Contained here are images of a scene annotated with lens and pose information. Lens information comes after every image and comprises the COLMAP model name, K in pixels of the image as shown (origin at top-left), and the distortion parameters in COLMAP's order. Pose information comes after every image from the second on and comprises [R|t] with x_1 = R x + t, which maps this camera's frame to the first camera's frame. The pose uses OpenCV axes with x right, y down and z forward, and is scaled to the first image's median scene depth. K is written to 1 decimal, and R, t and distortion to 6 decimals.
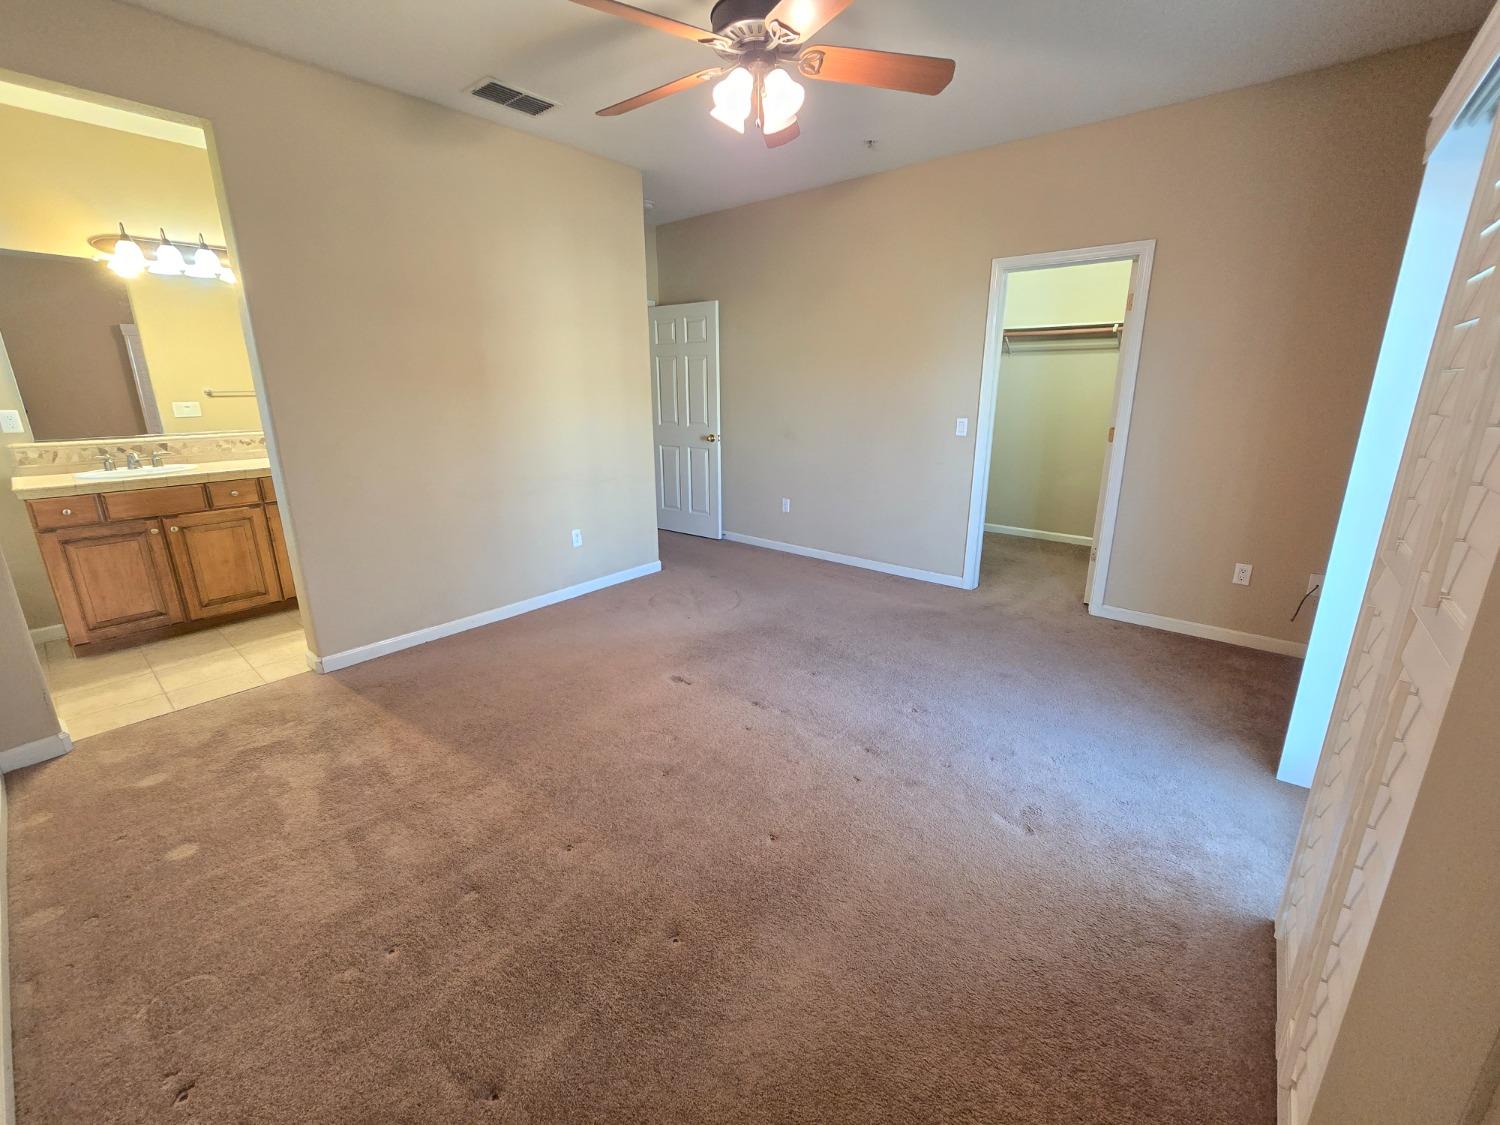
lens RADIAL K [[613.0, 0, 744.2], [0, 613.0, 558.6], [0, 0, 1]] dist [-0.001089, -0.001656]
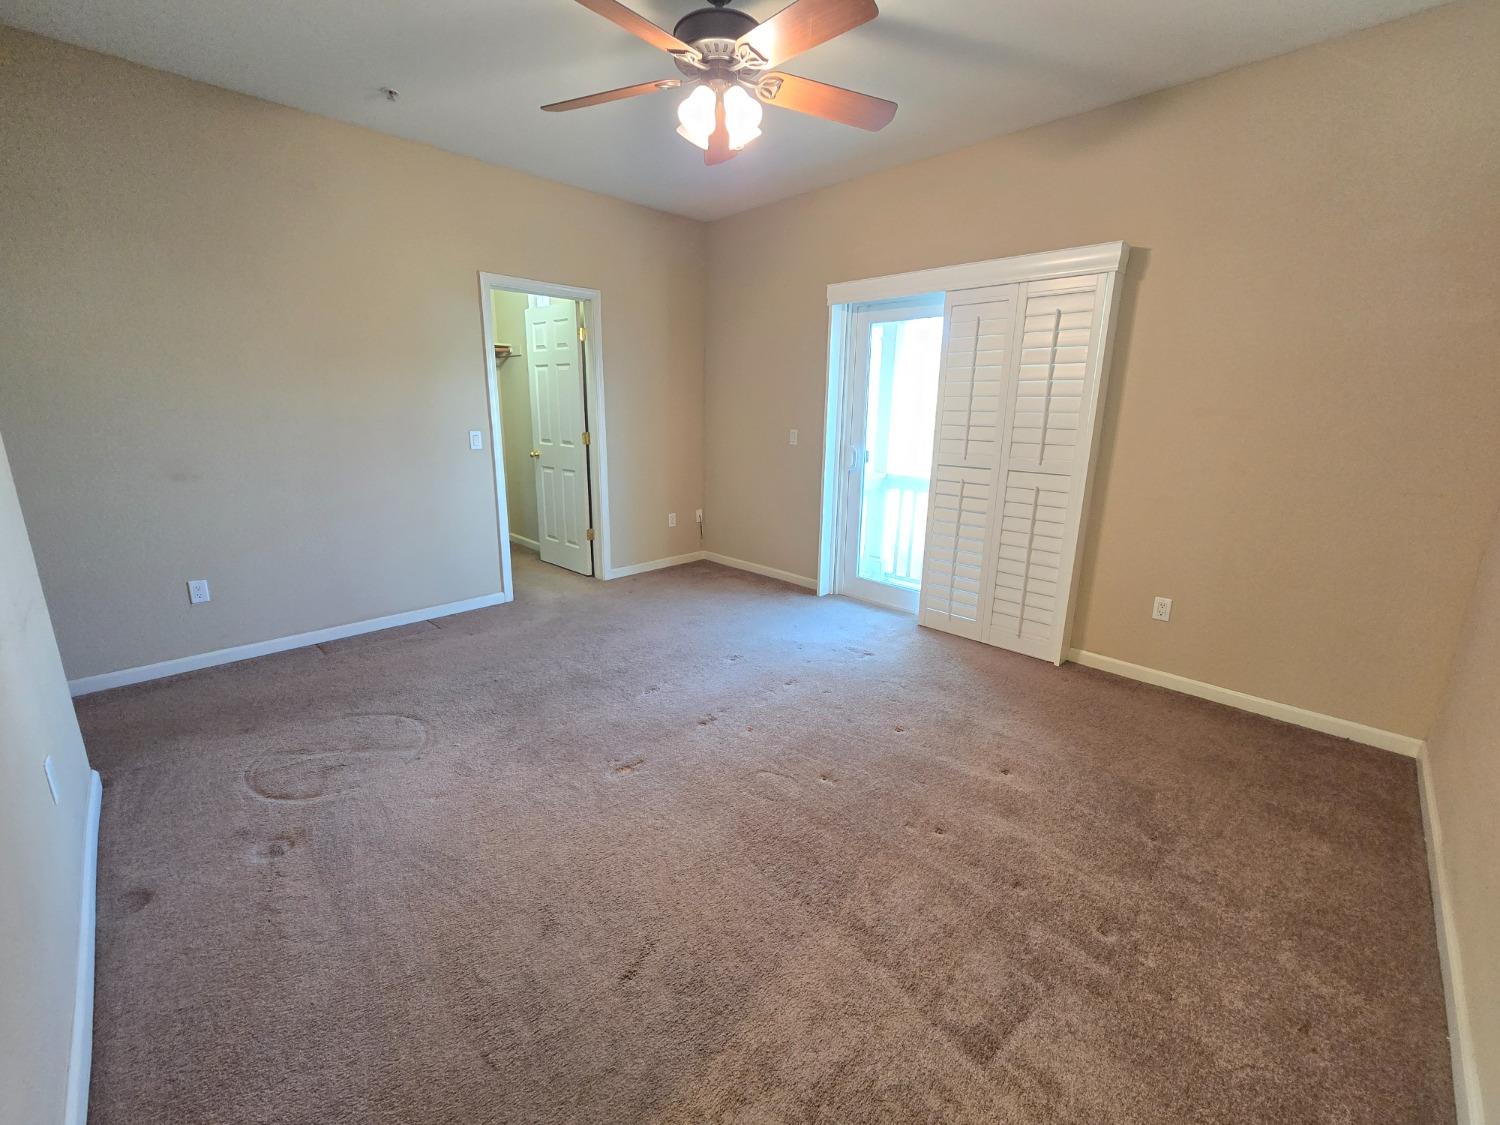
lens RADIAL K [[613.0, 0, 740.5], [0, 613.0, 557.0], [0, 0, 1]] dist [-0.001089, -0.001656]
pose [[0.099419, -0.238257, 0.966100, -0.664536], [0.261913, 0.942939, 0.205592, -0.152204], [-0.959957, 0.232595, 0.156149, 0.573362]]
